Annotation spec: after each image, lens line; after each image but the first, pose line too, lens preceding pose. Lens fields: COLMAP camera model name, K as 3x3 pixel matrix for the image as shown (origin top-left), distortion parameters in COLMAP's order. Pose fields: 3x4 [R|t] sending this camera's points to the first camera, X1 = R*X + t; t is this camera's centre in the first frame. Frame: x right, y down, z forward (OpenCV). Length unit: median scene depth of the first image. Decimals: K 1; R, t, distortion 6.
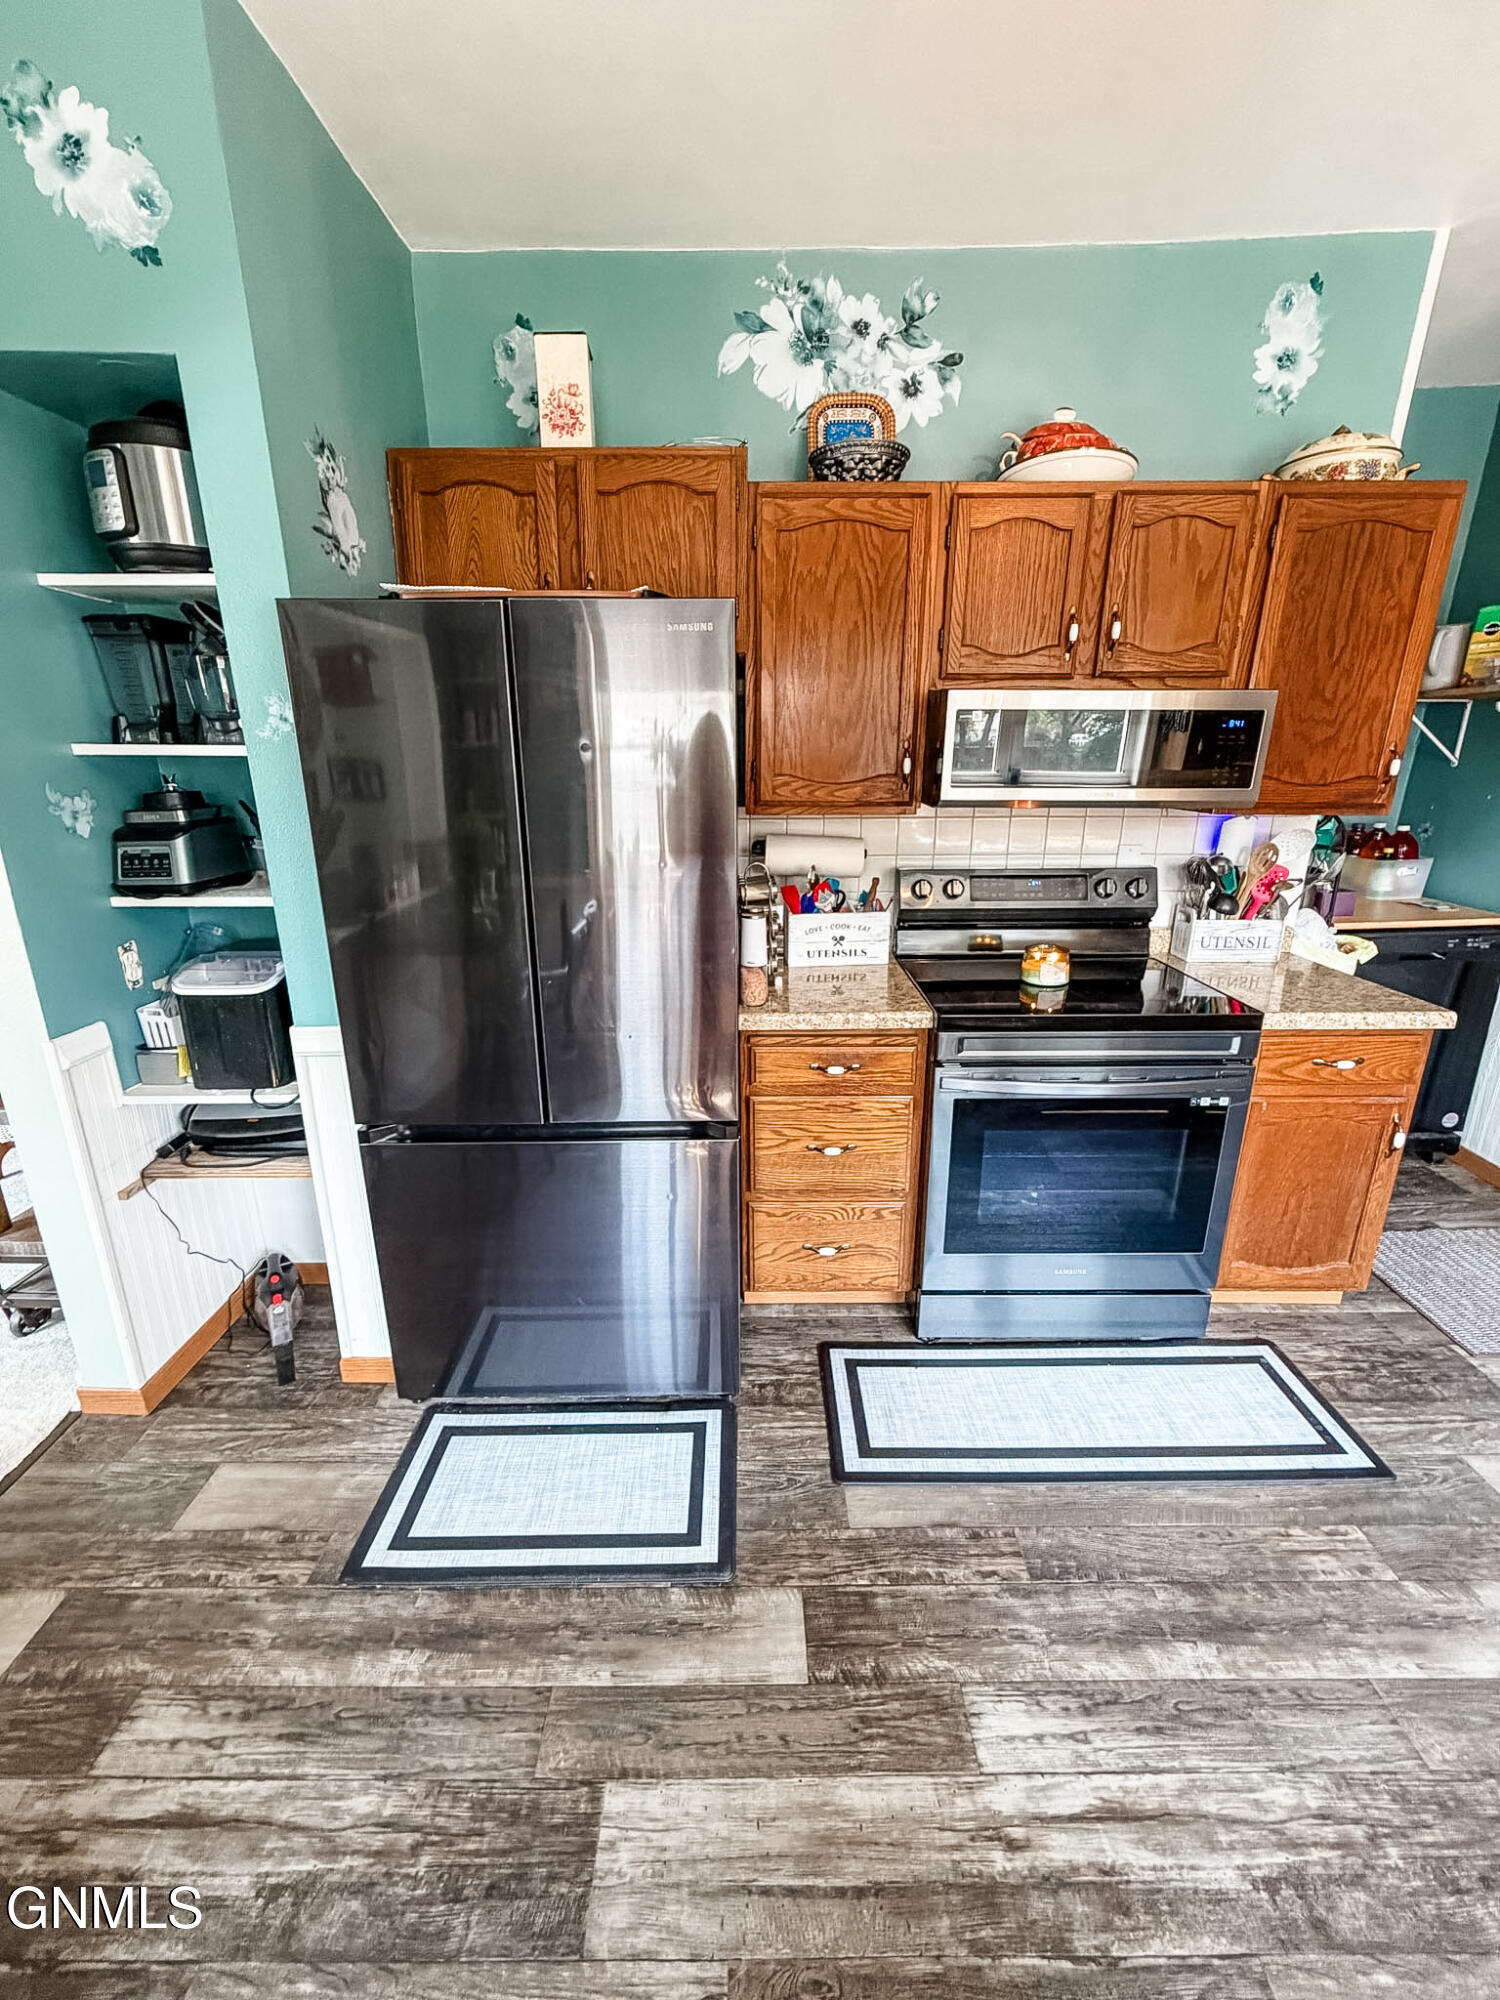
lens RADIAL K [[797.1, 0, 749.4], [0, 797.1, 996.7], [0, 0, 1]] dist [-0.001714, 0.000124]
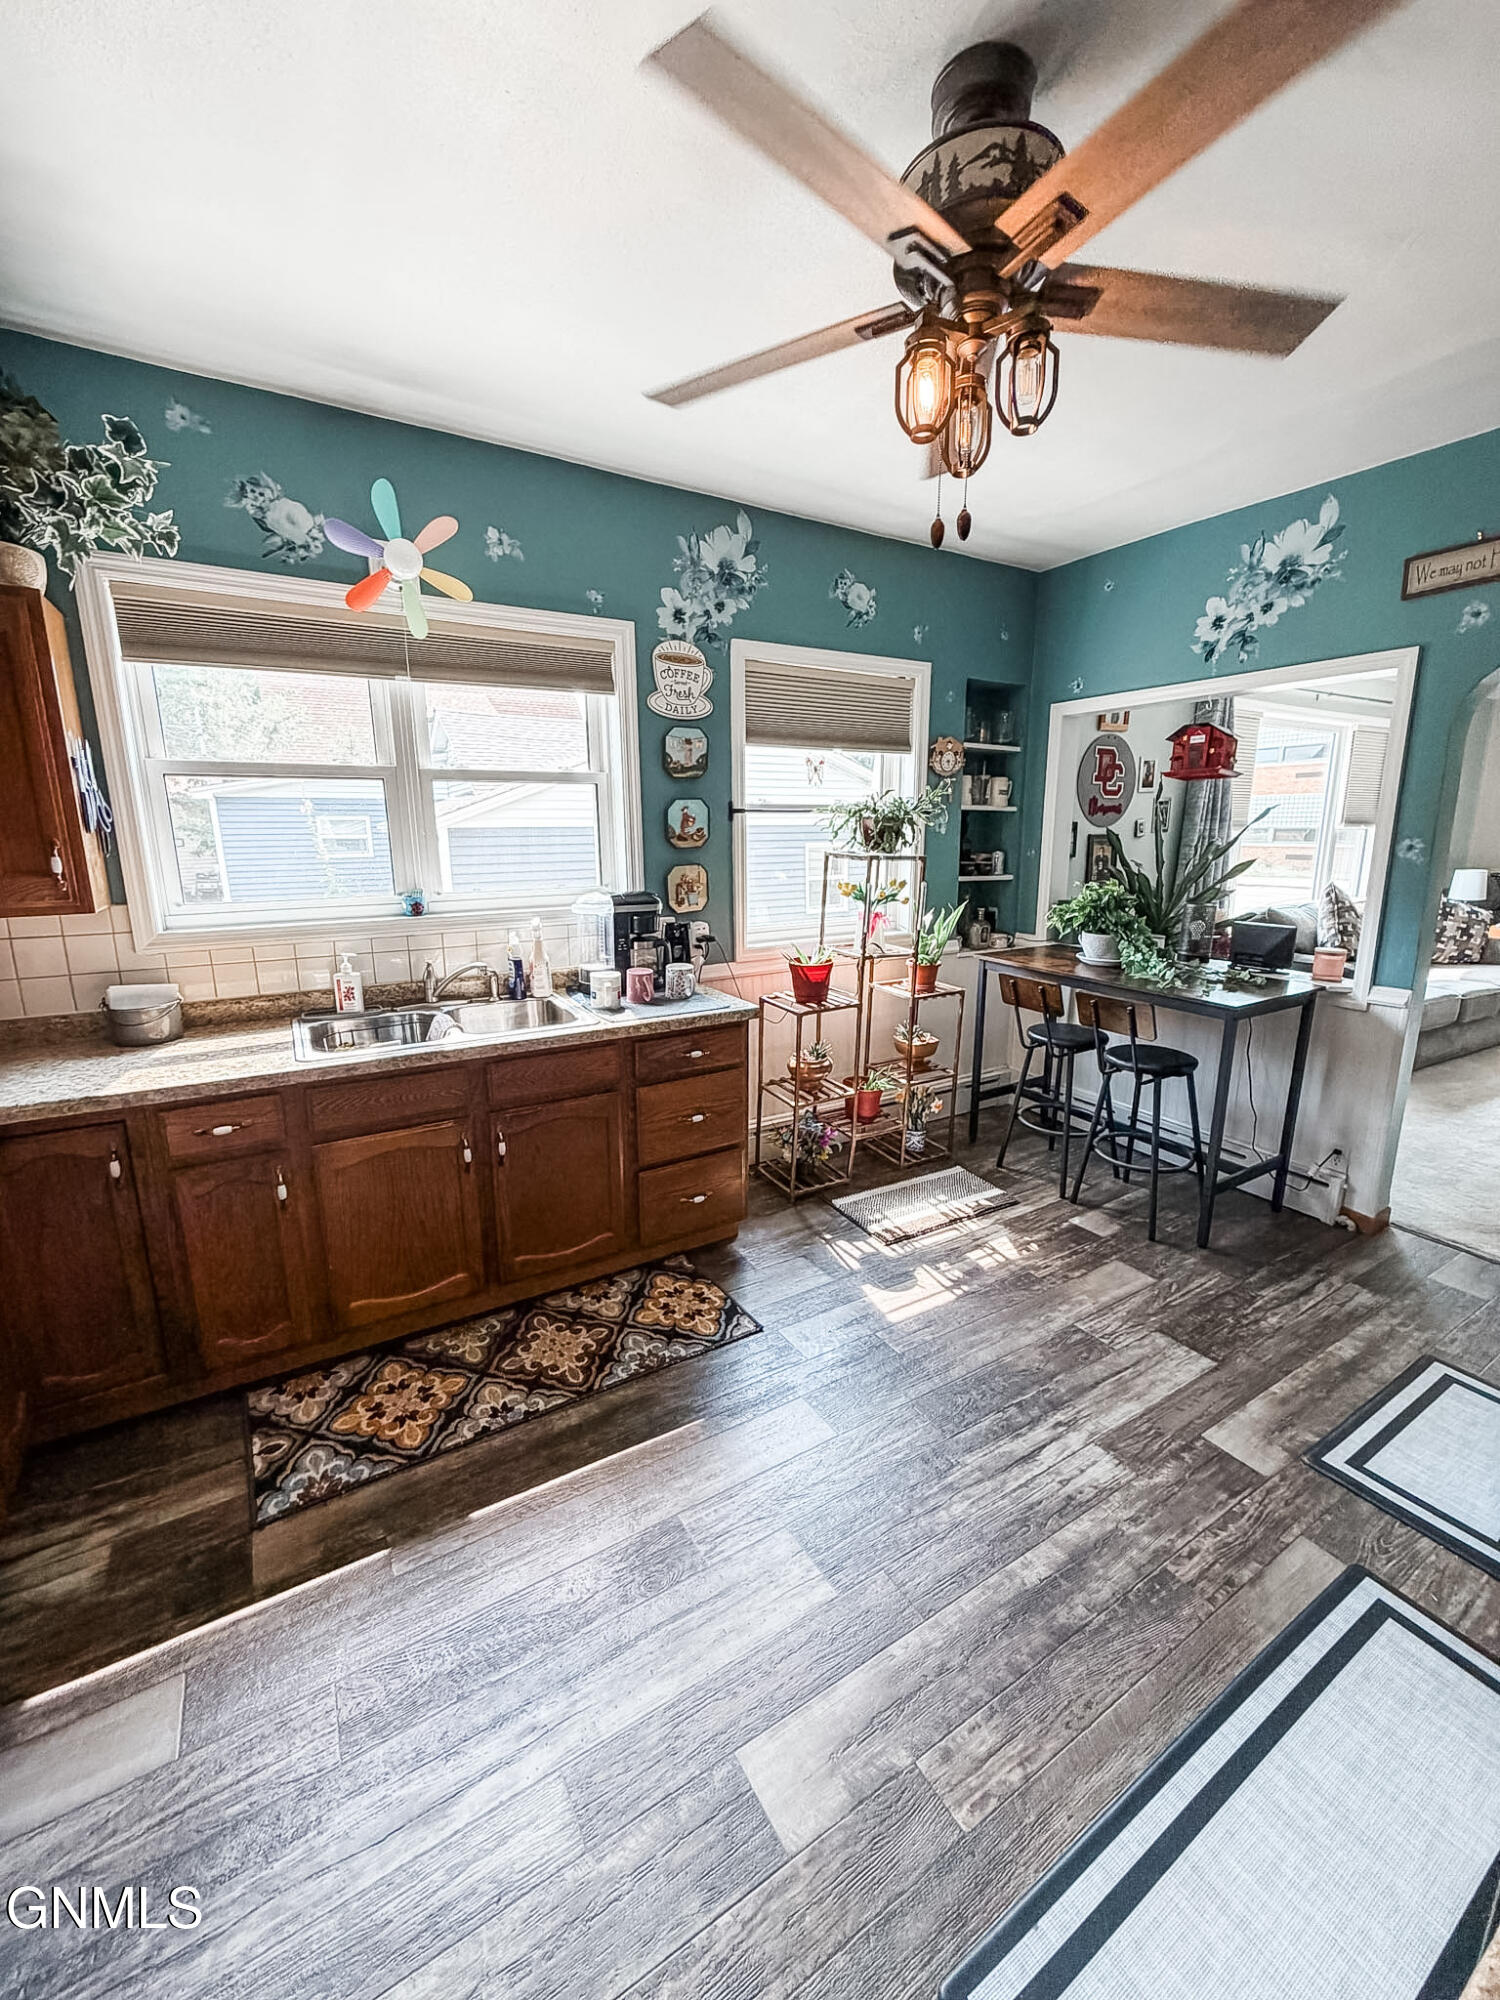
lens RADIAL K [[797.1, 0, 748.9], [0, 797.1, 997.6], [0, 0, 1]] dist [-0.001714, 0.000124]
pose [[-0.855636, 0.111954, -0.505326, 1.508032], [-0.143704, 0.886554, 0.439739, -0.426490], [0.497229, 0.448874, -0.742479, 1.347417]]
